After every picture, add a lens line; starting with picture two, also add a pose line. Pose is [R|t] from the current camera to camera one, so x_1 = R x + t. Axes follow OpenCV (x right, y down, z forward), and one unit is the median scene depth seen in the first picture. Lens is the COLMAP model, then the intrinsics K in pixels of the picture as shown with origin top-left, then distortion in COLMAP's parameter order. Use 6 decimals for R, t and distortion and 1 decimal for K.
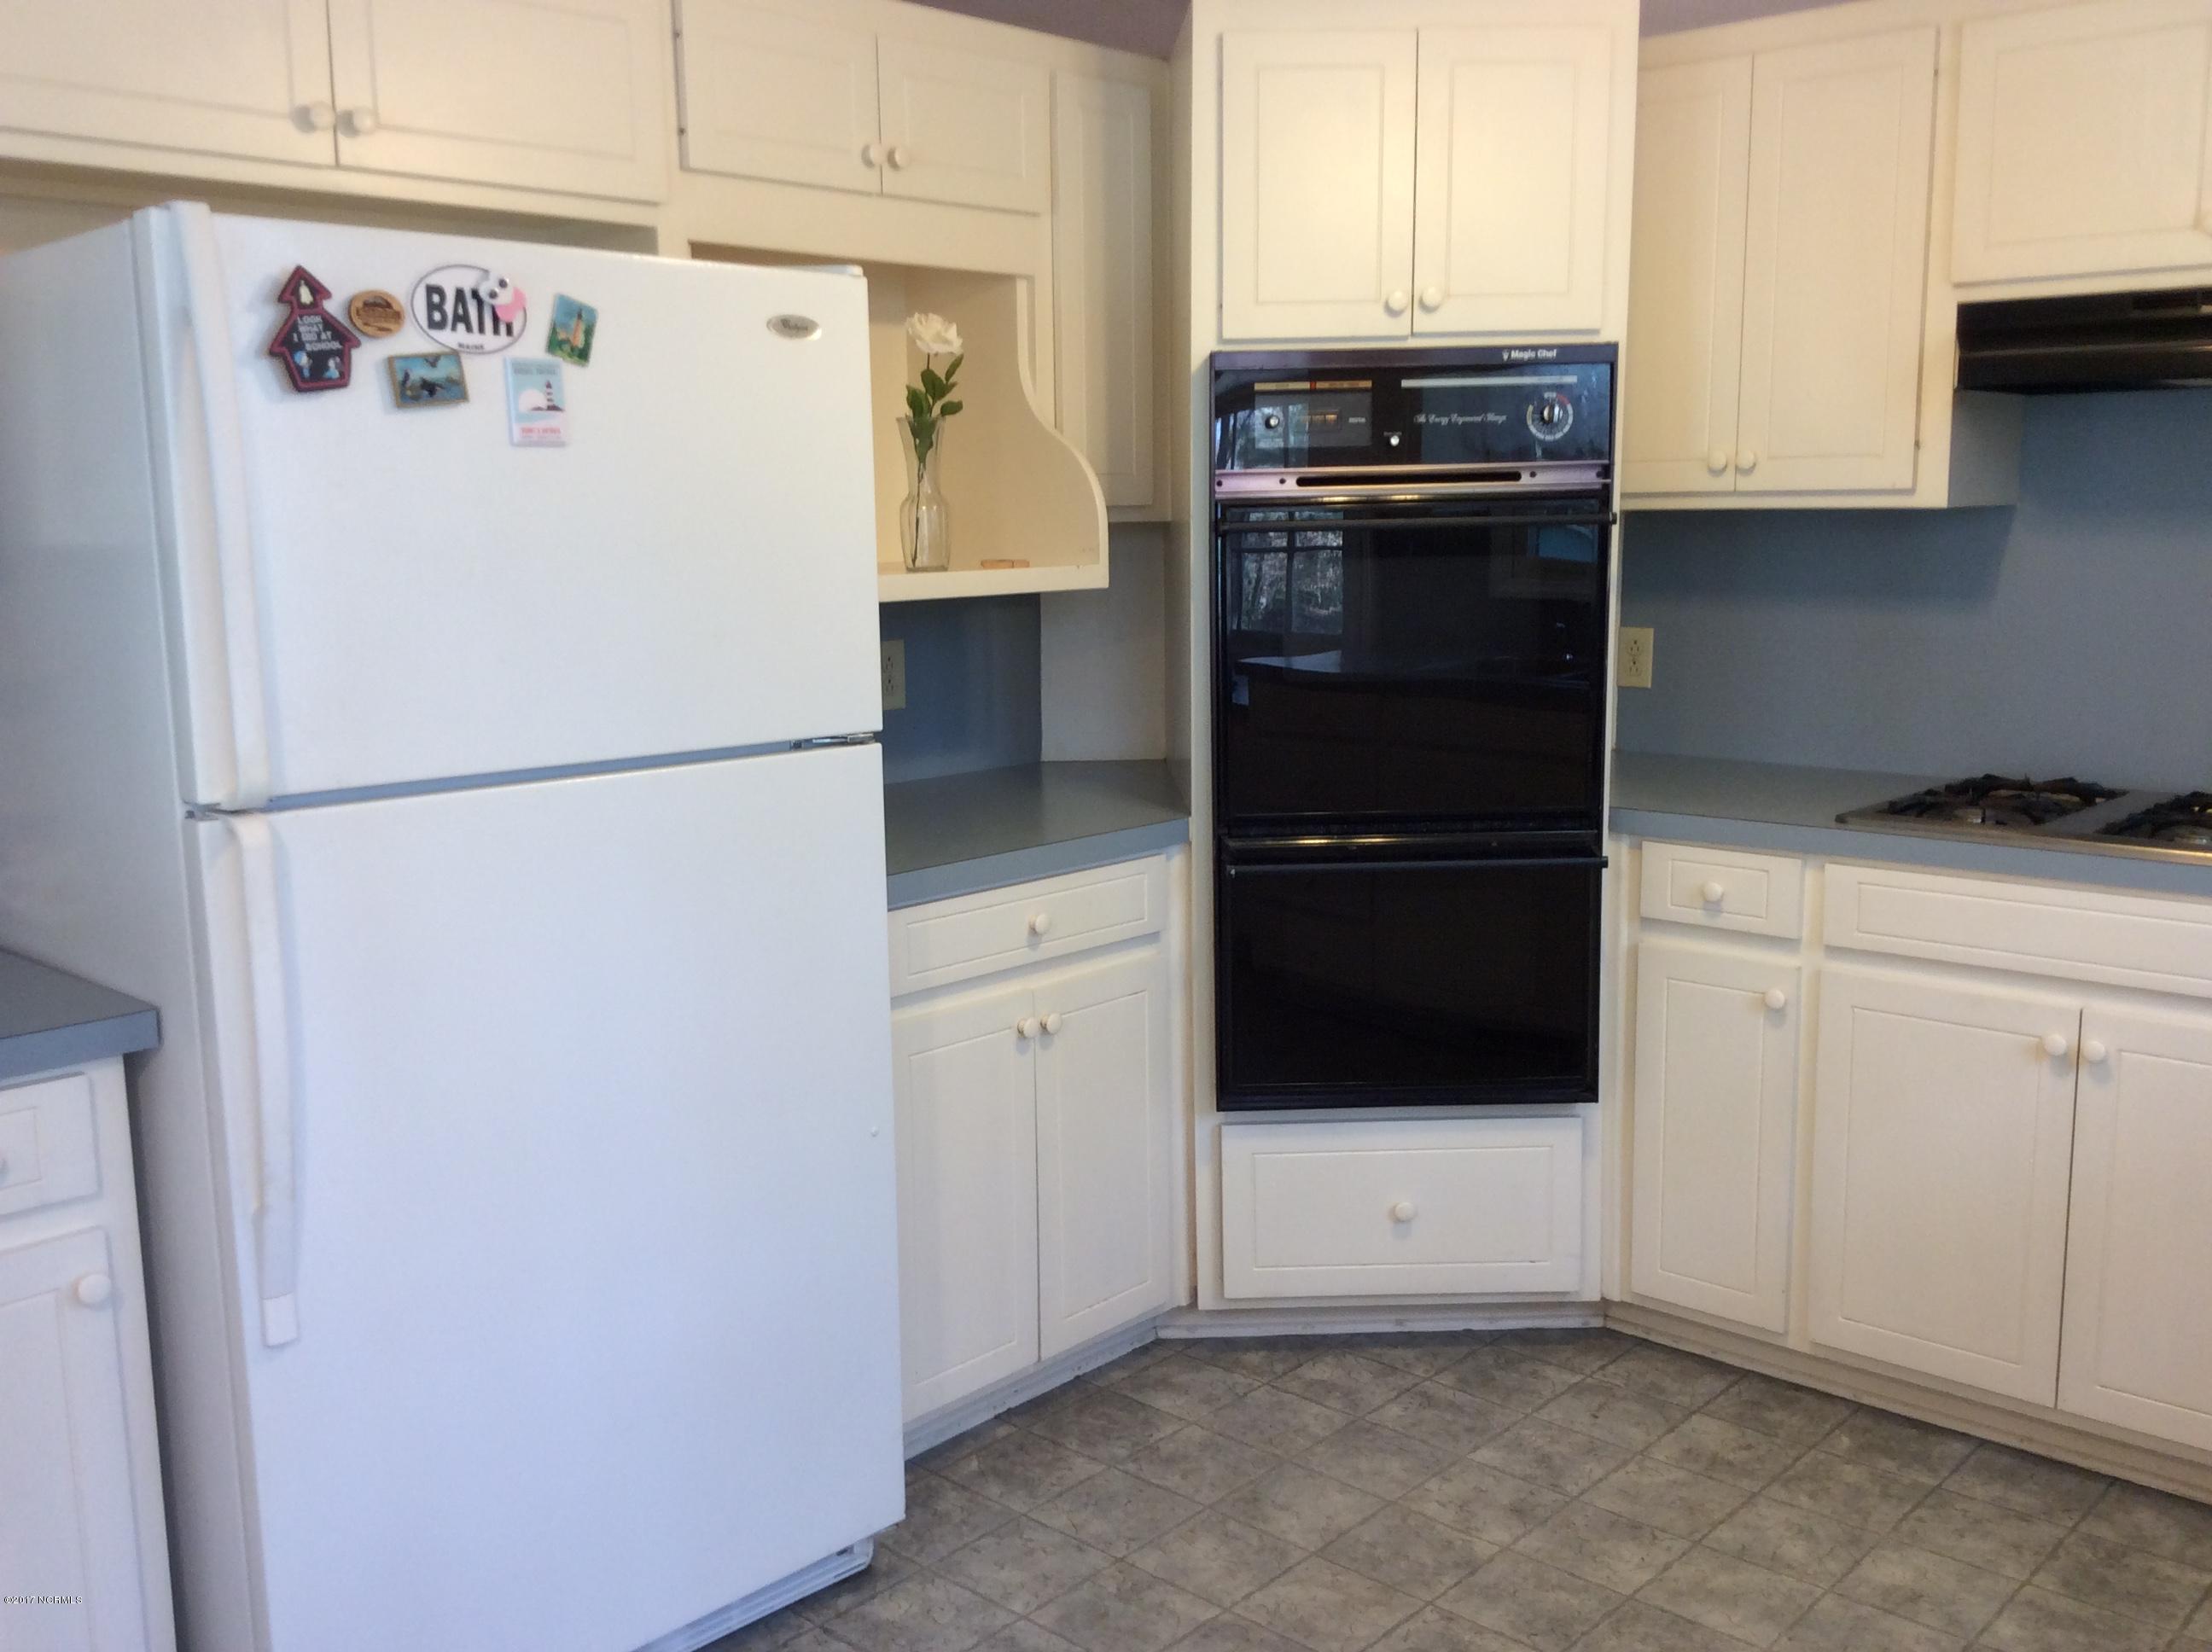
lens RADIAL K [[2083.8, 0, 1031.5], [0, 2083.8, 852.5], [0, 0, 1]] dist [0.040289, 0.000000]
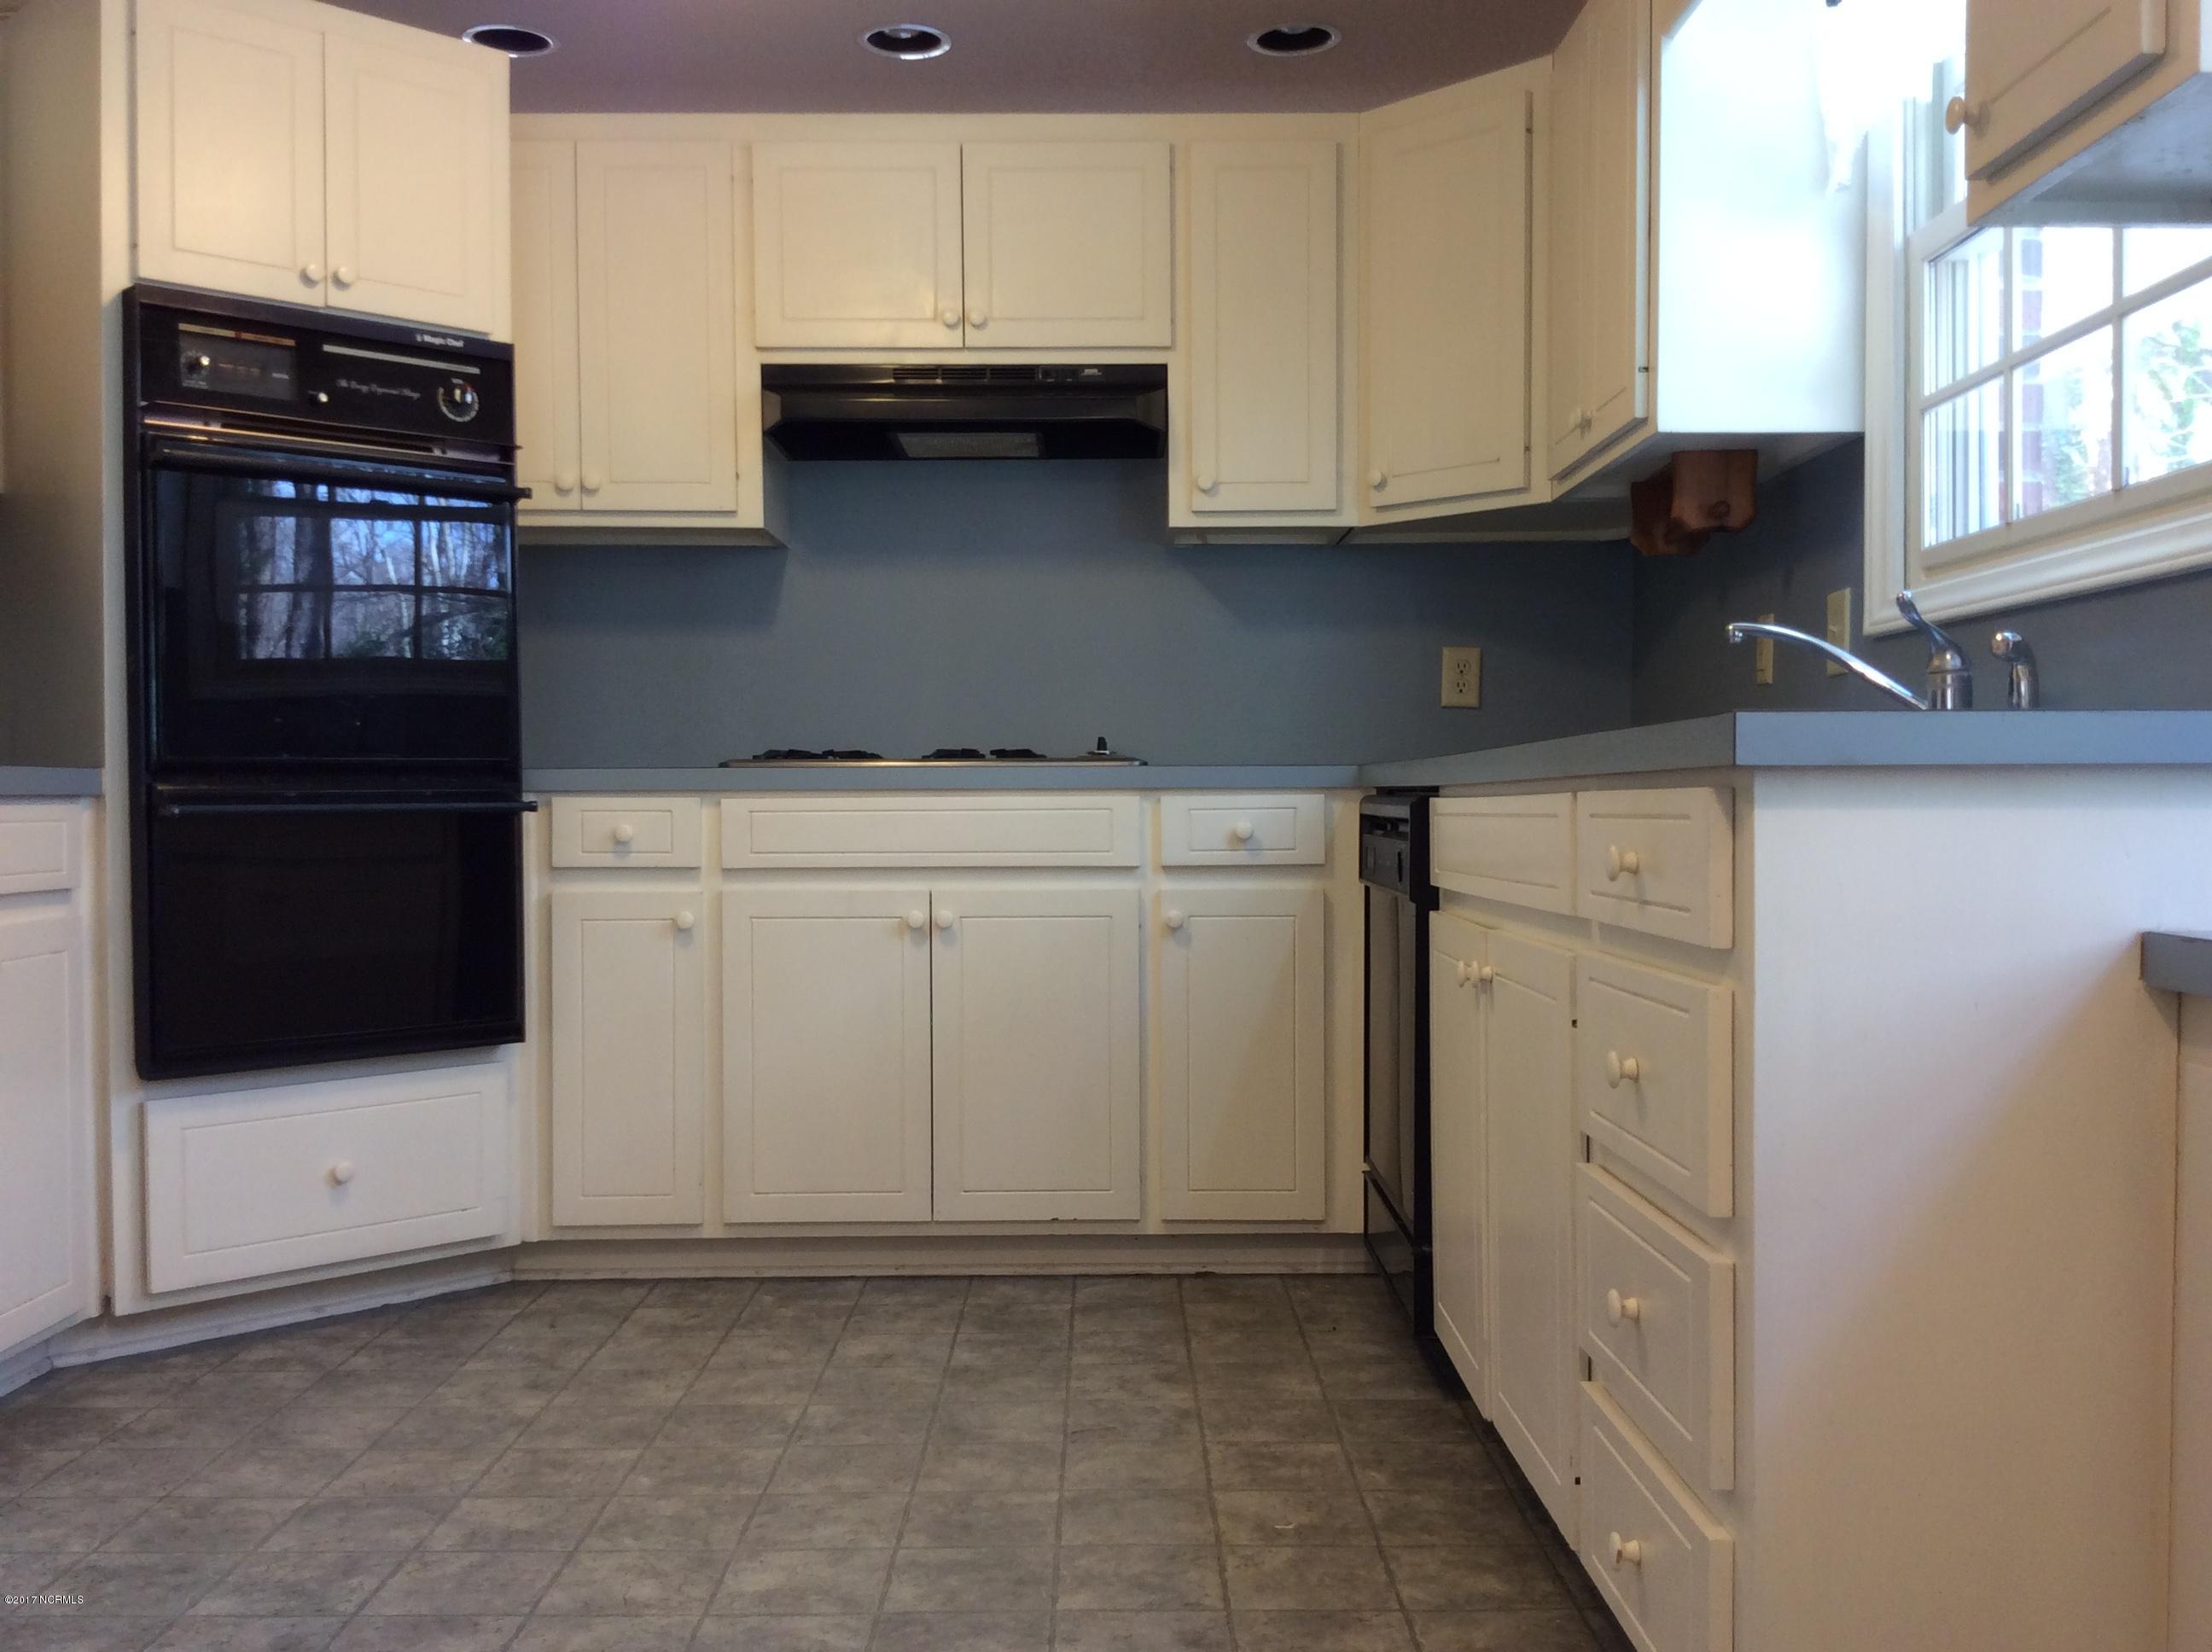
lens RADIAL K [[2083.8, 0, 1099.3], [0, 2083.8, 869.4], [0, 0, 1]] dist [0.040289, 0.000000]
pose [[0.737526, -0.009784, 0.675248, -0.248350], [0.099526, 0.990551, -0.094353, 0.171715], [-0.667945, 0.136793, 0.731531, 0.007136]]
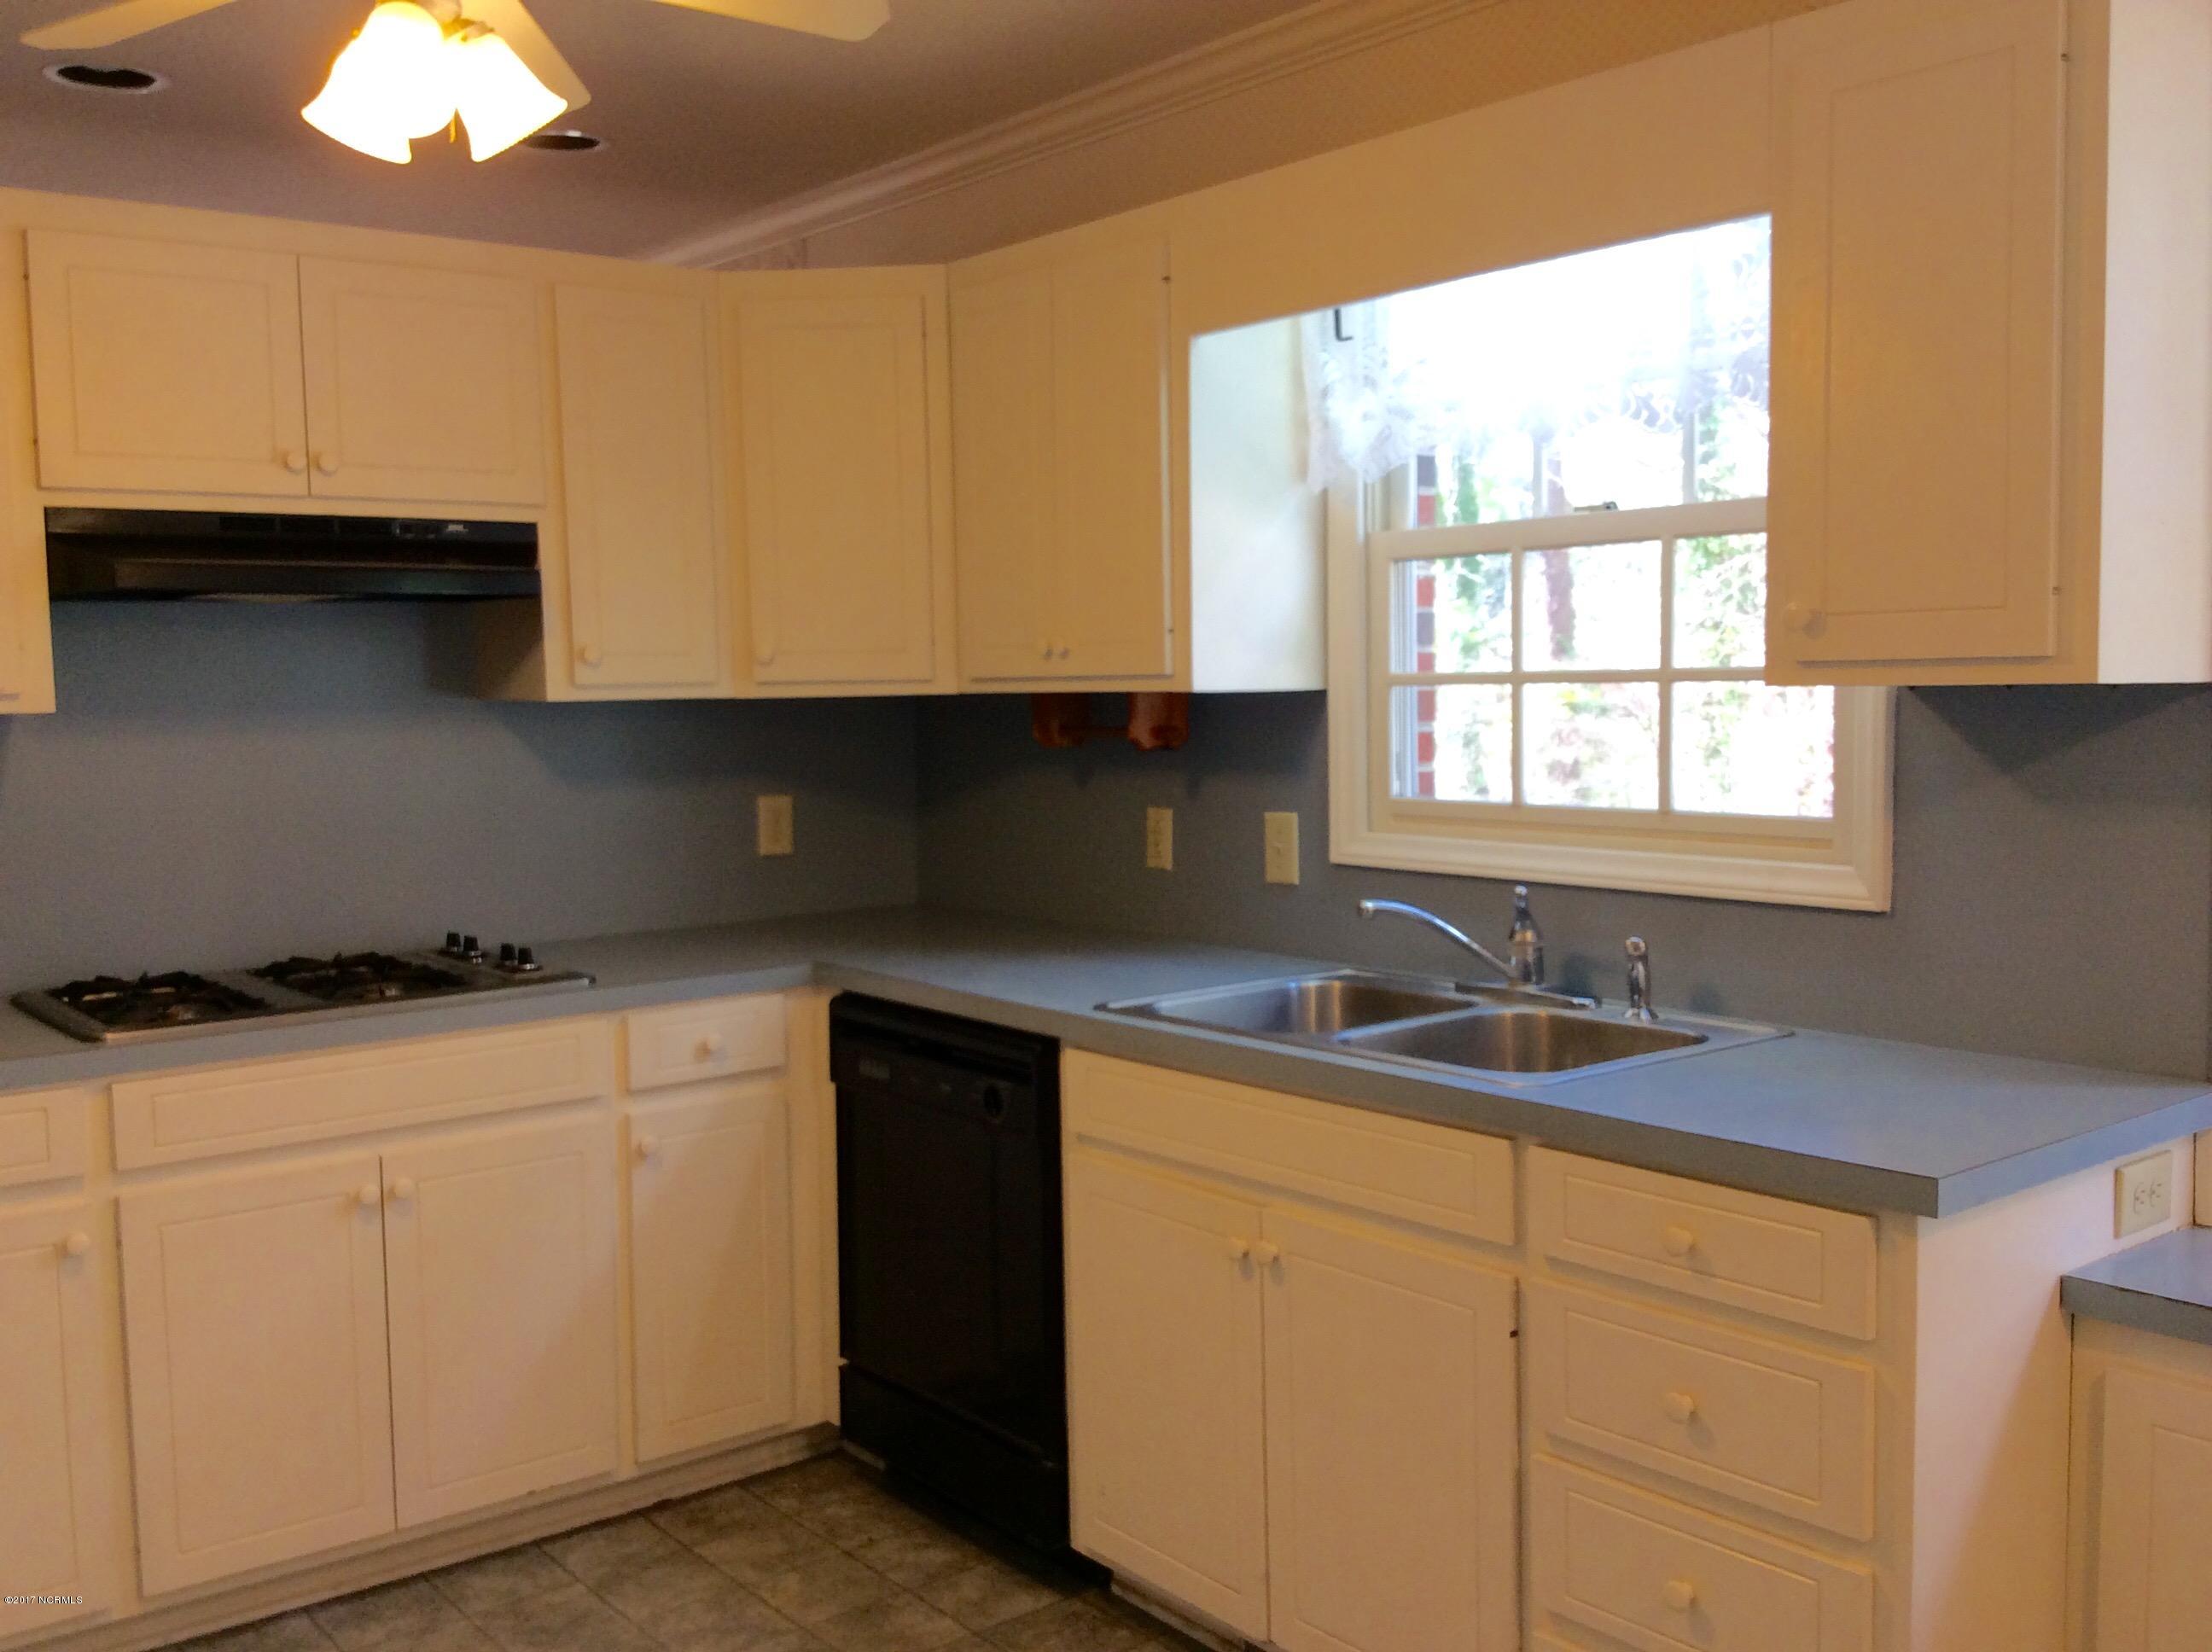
lens RADIAL K [[2083.8, 0, 1130.3], [0, 2083.8, 818.5], [0, 0, 1]] dist [0.040289, 0.000000]
pose [[0.131397, -0.067978, 0.988996, -0.465772], [0.168548, 0.984653, 0.045287, -0.073859], [-0.976896, 0.160743, 0.140838, 0.391767]]
